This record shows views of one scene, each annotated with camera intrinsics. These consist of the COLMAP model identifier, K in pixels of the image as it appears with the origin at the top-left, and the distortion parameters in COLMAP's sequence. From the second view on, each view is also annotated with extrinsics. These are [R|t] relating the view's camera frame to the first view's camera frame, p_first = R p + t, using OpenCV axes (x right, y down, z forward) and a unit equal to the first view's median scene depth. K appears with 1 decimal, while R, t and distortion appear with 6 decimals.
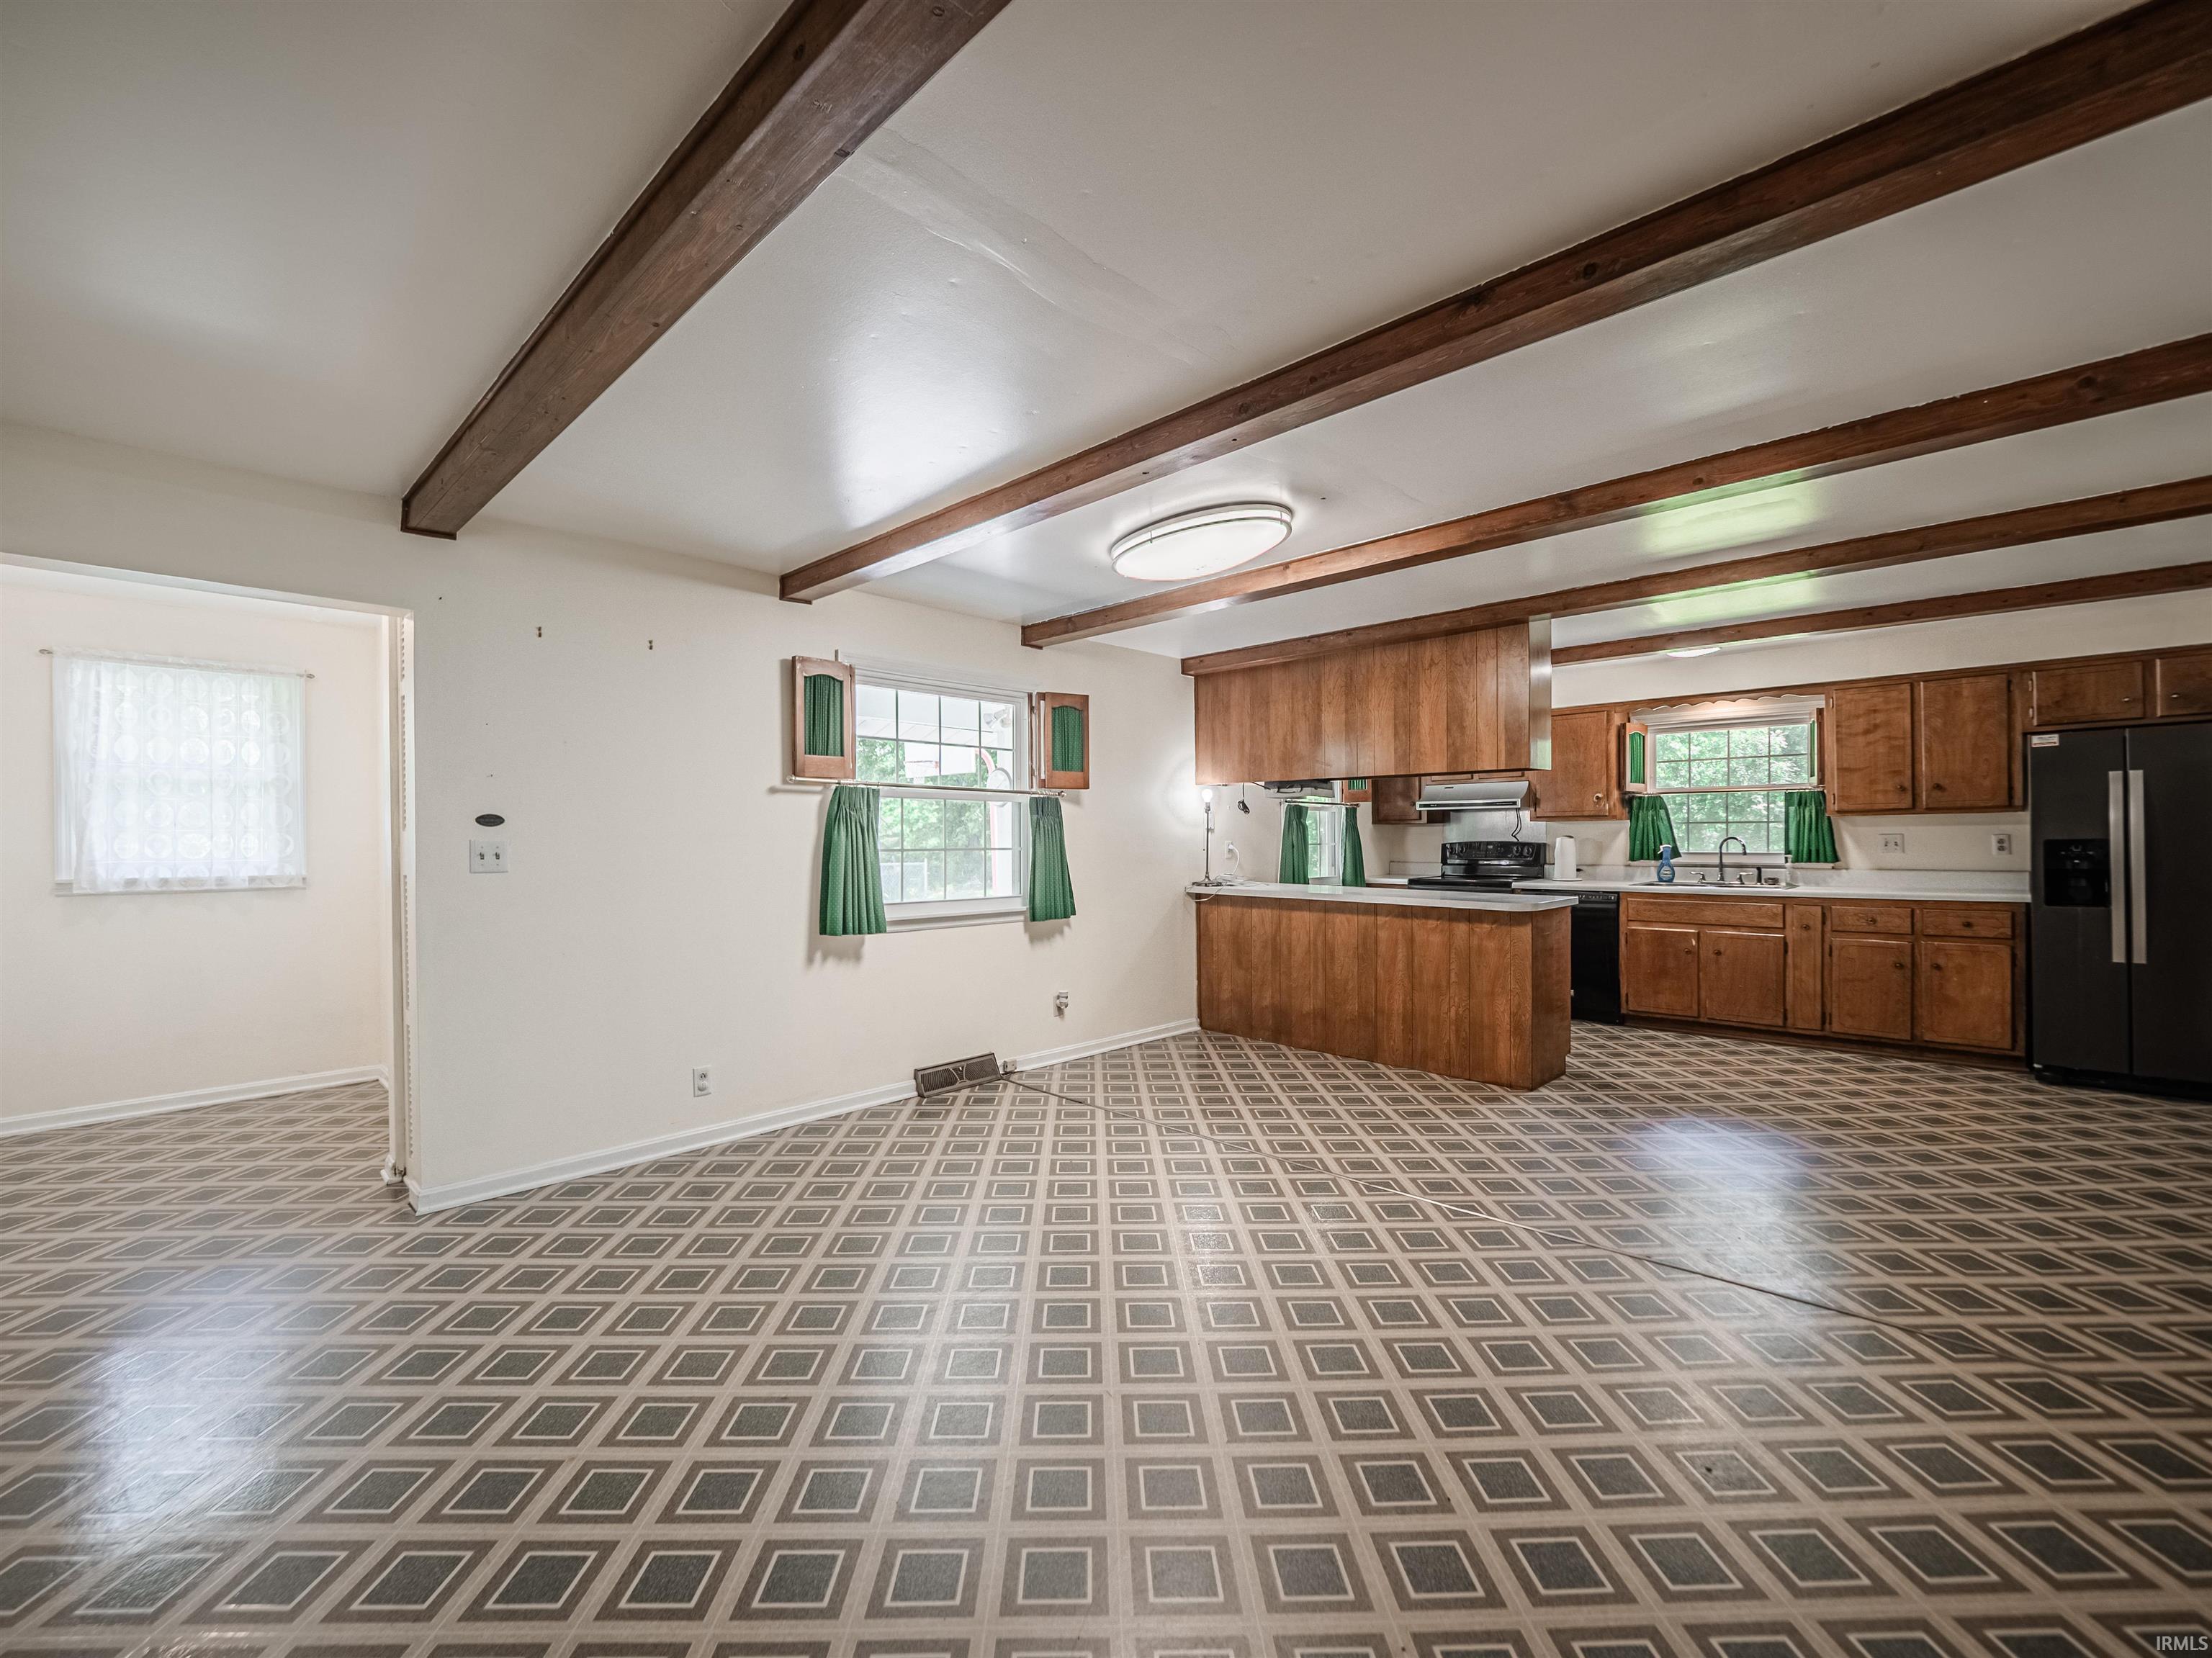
lens RADIAL K [[950.2, 0, 1104.7], [0, 950.2, 835.8], [0, 0, 1]] dist [-0.008493, 0.000063]
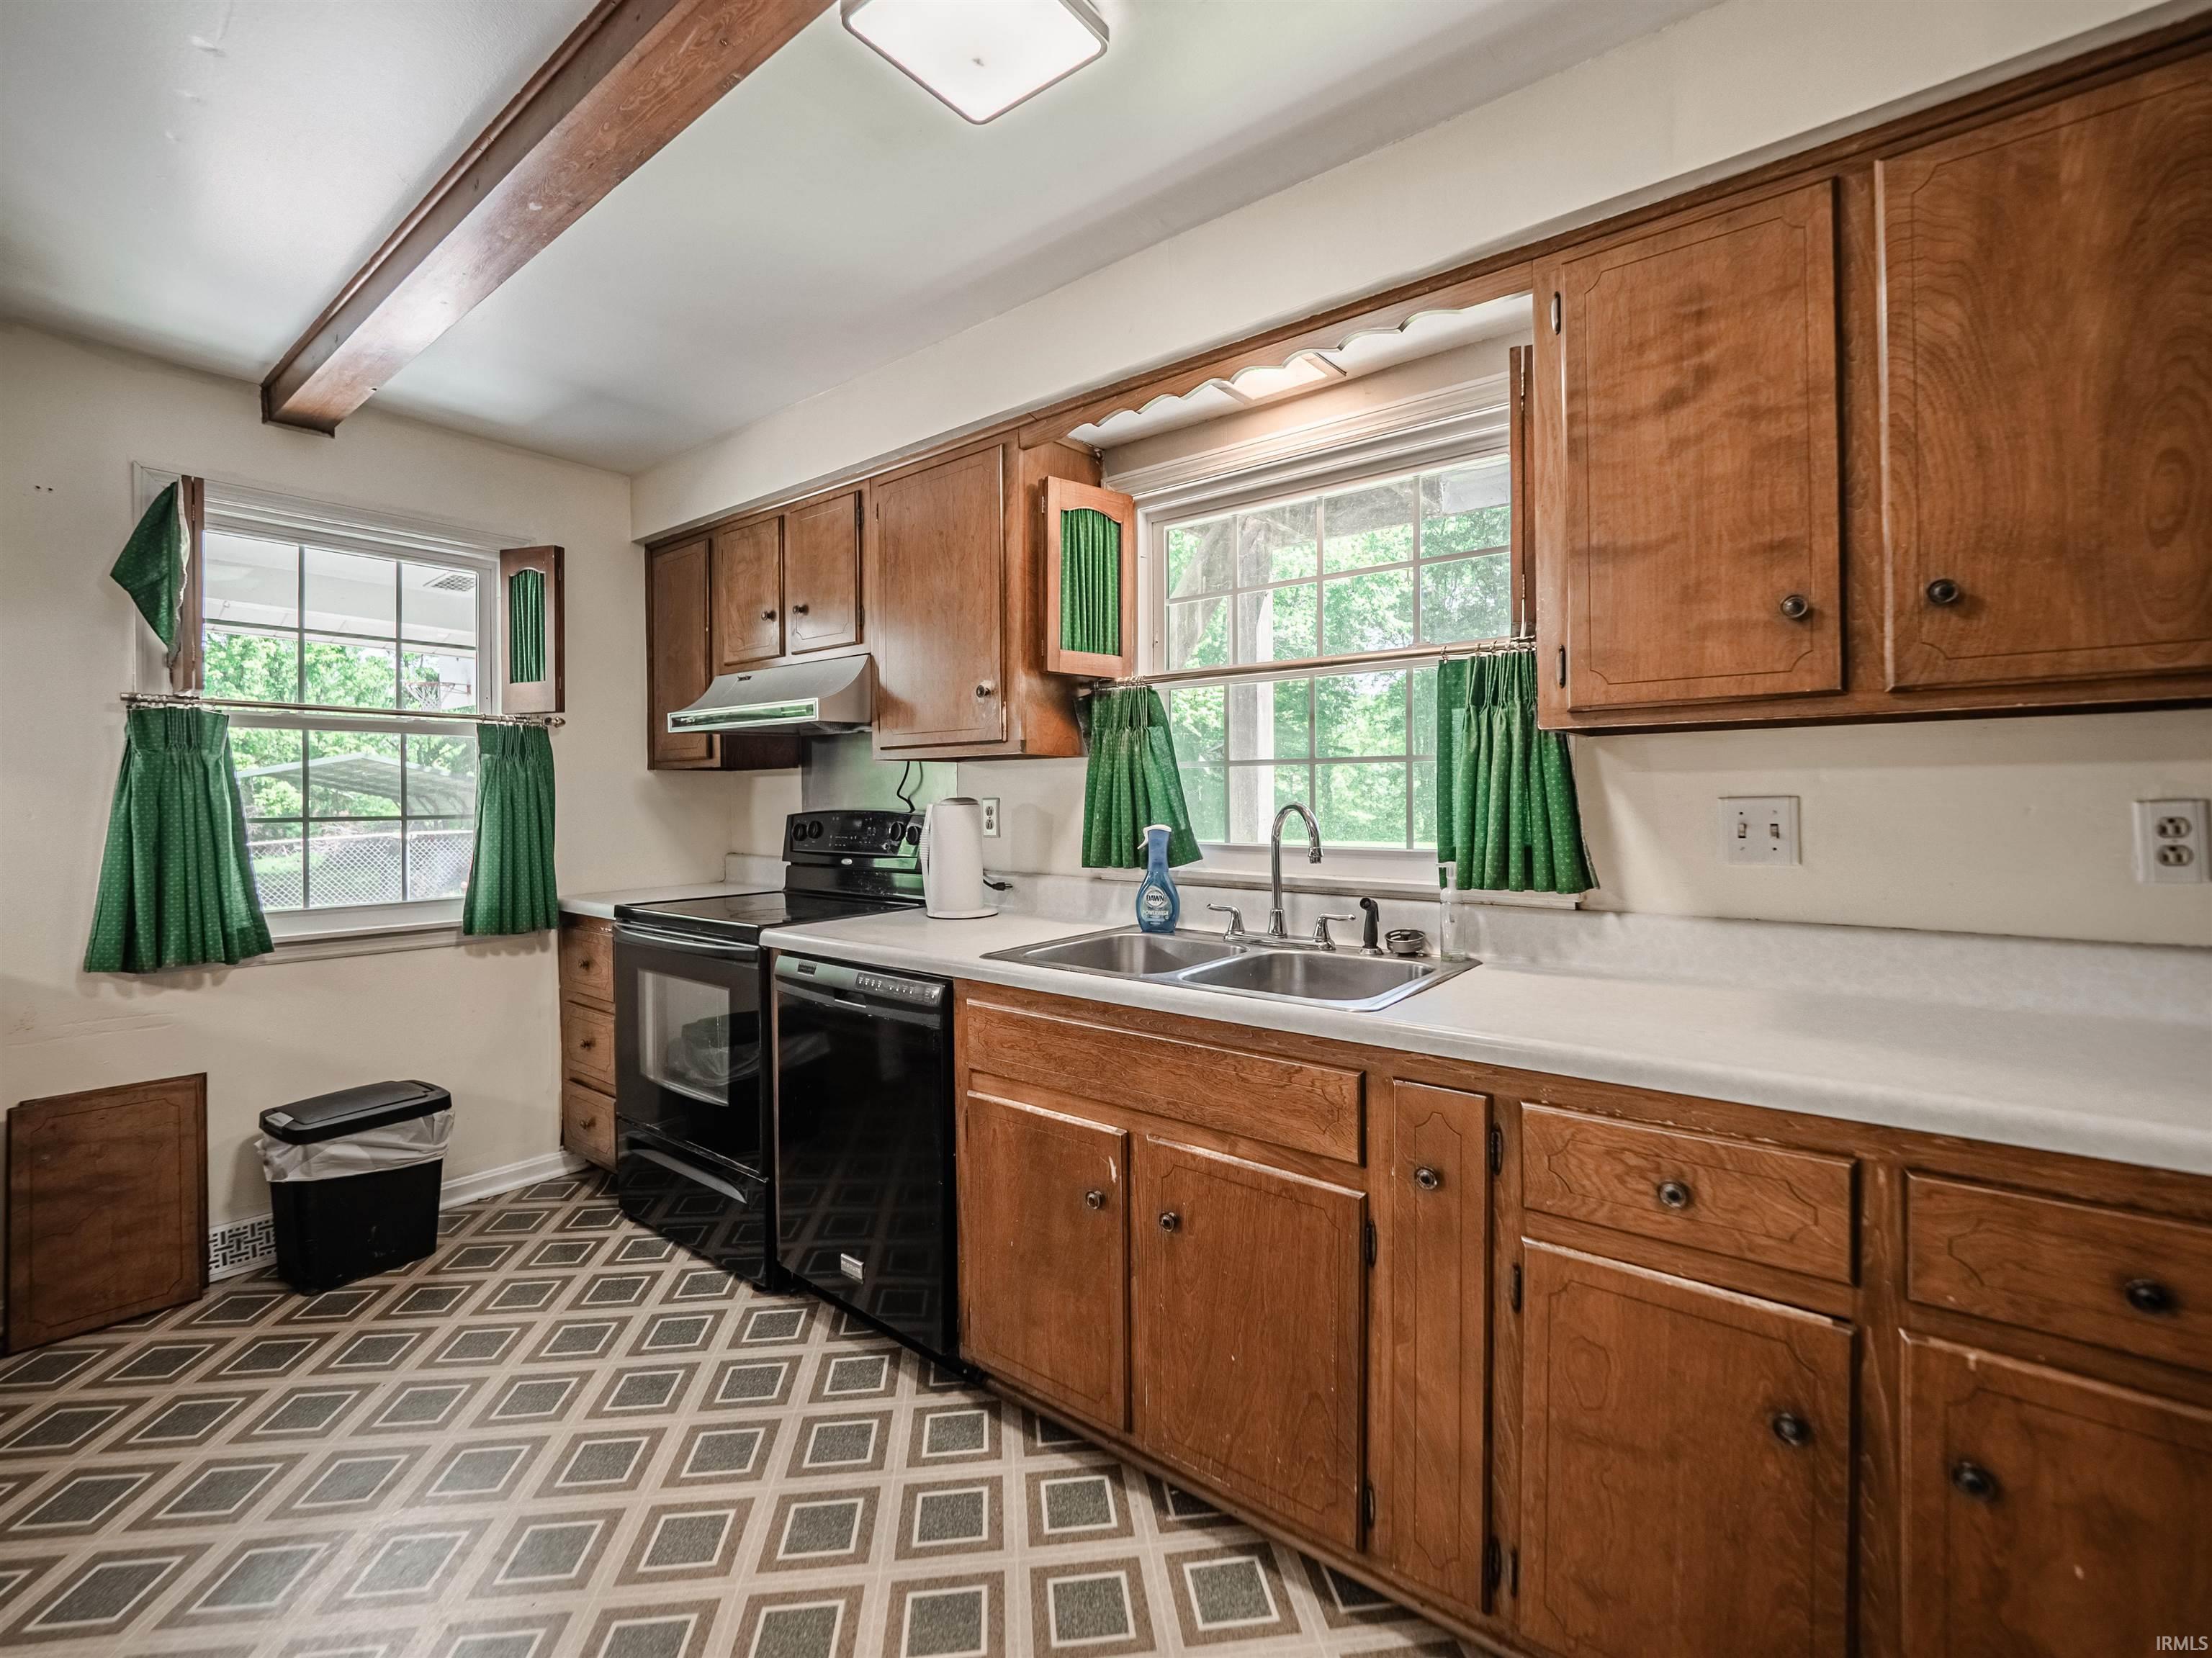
lens RADIAL K [[960.2, 0, 1100.4], [0, 960.2, 798.4], [0, 0, 1]] dist [-0.004483, 0.000058]
pose [[0.995098, 0.002516, 0.098864, 0.629320], [-0.002774, 0.999993, 0.002478, -0.001489], [-0.098857, -0.002740, 0.995098, 0.759194]]
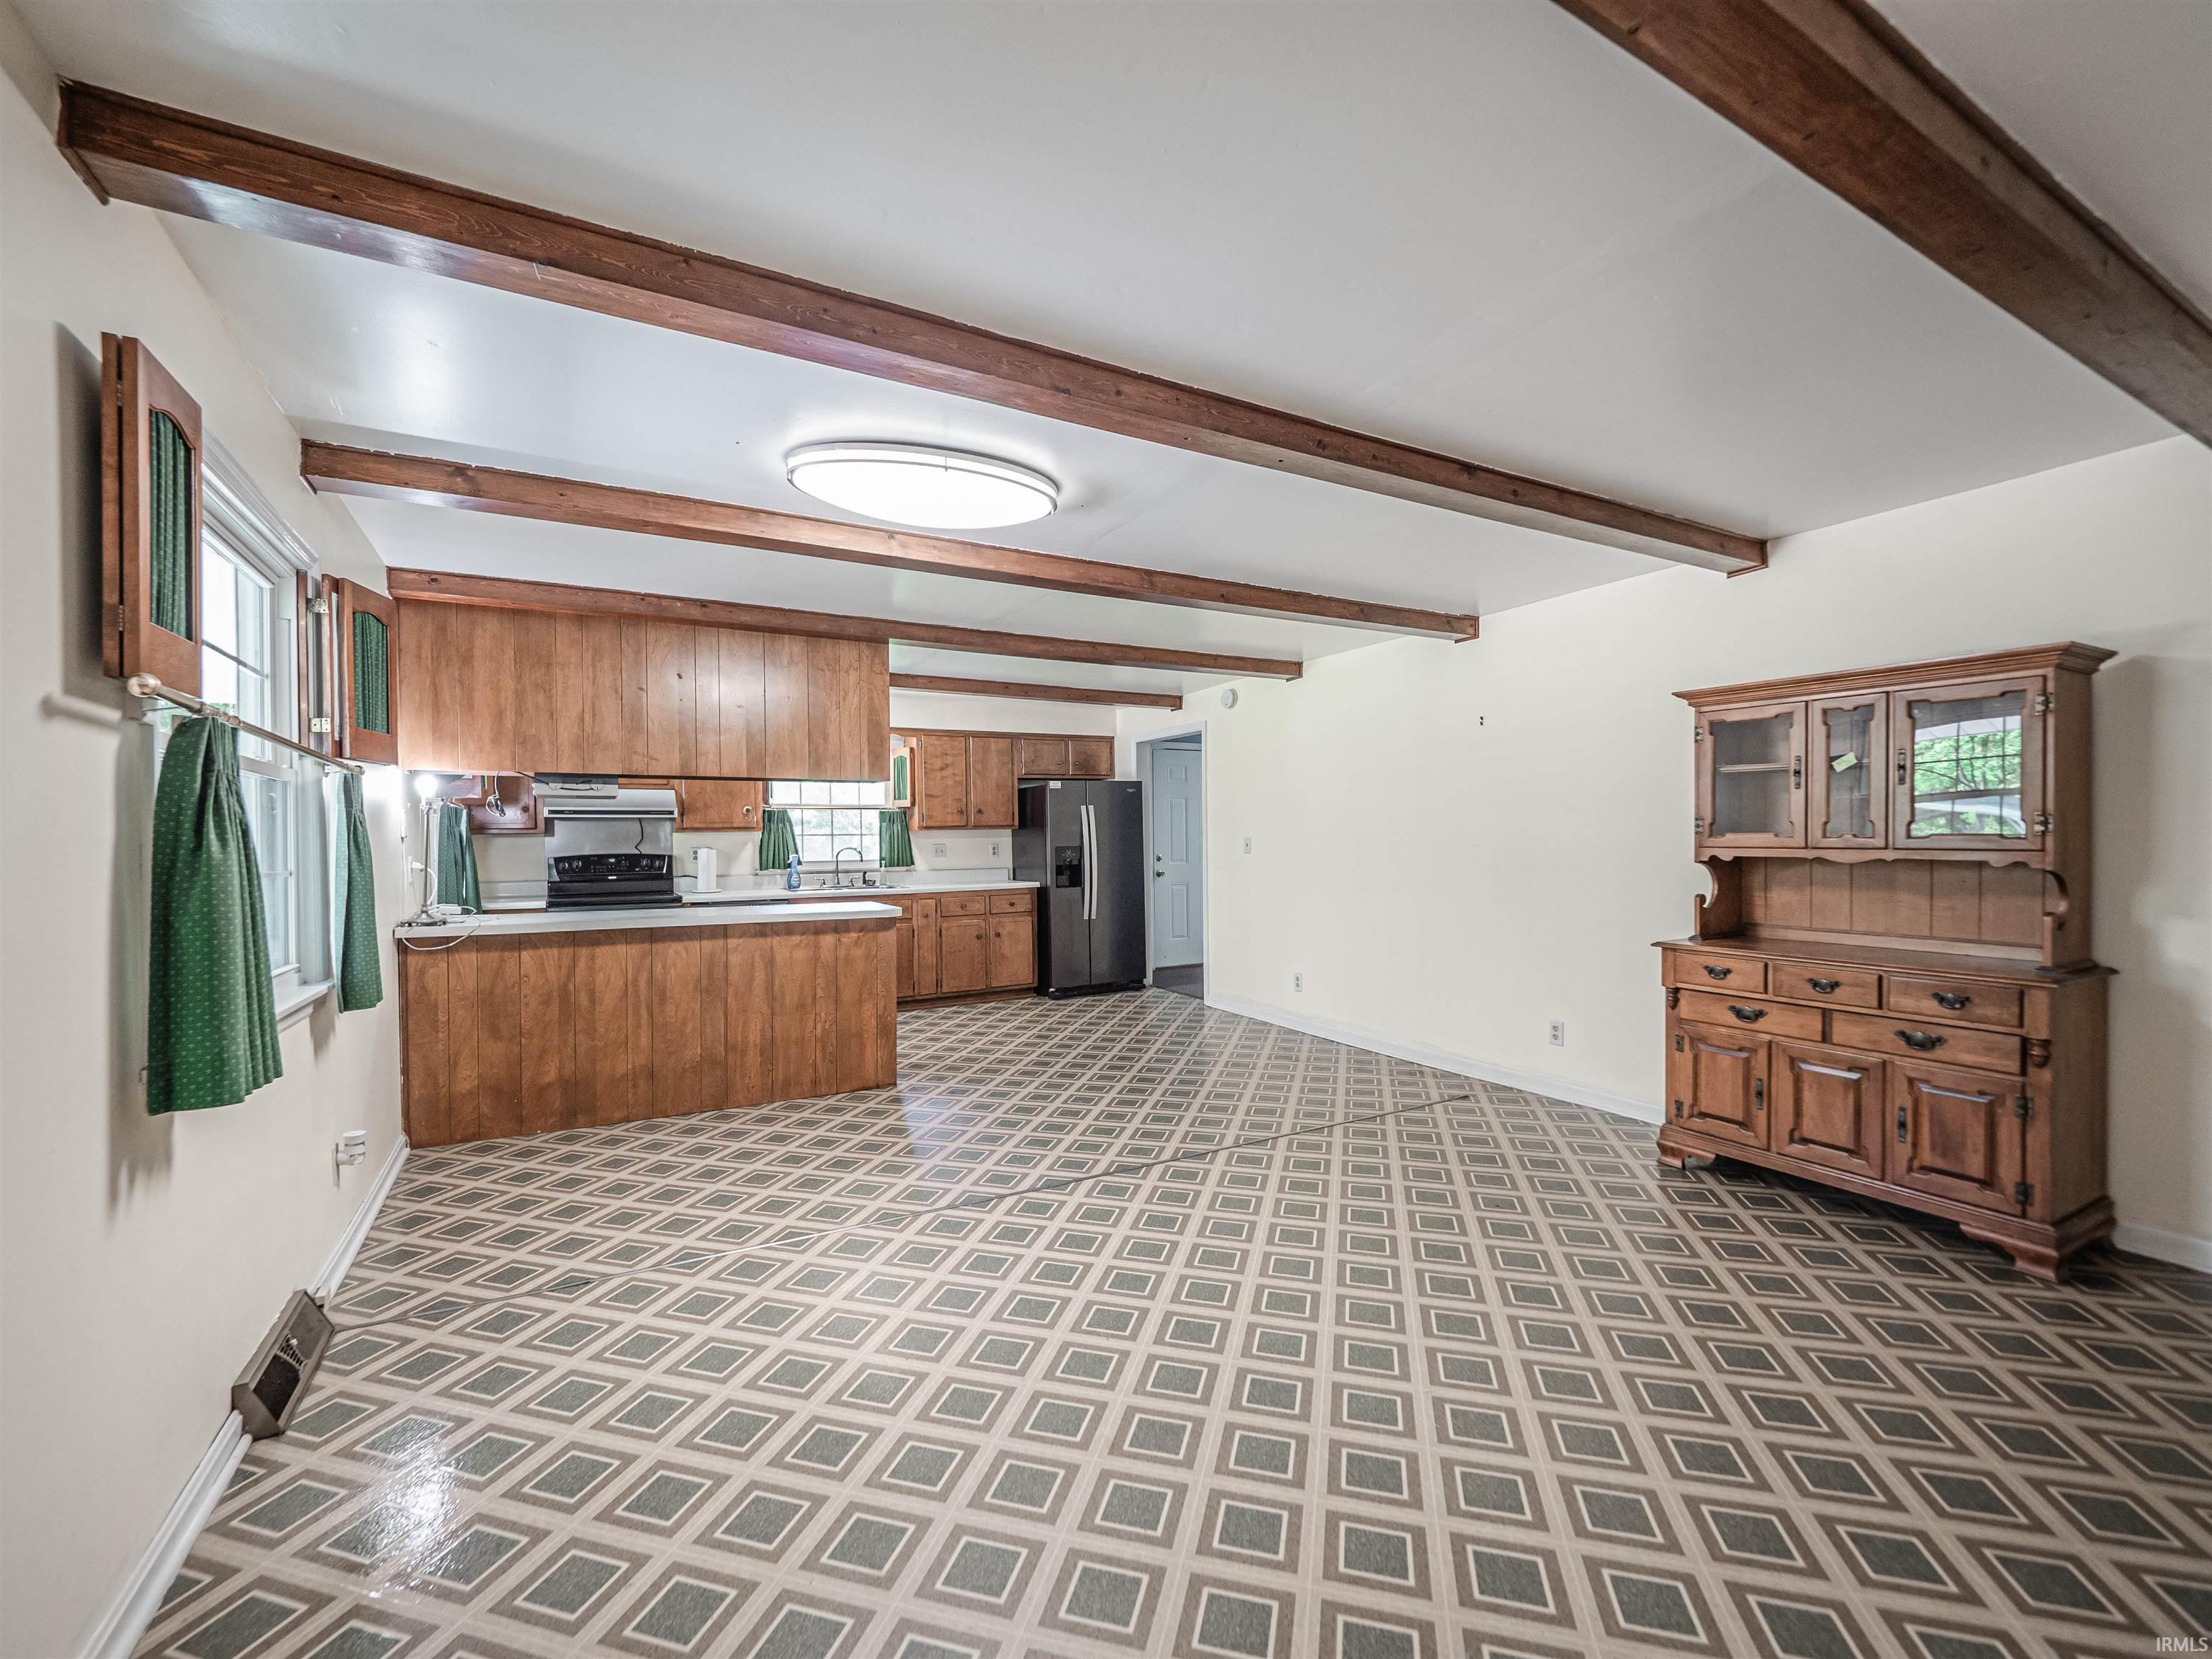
lens RADIAL K [[924.3, 0, 1100.9], [0, 924.3, 835.3], [0, 0, 1]] dist [0.024810, -0.014713]
pose [[0.282904, 0.008021, 0.959115, -0.406507], [0.009299, 0.999895, -0.011105, 0.002567], [-0.959103, 0.012060, 0.282799, 0.408705]]
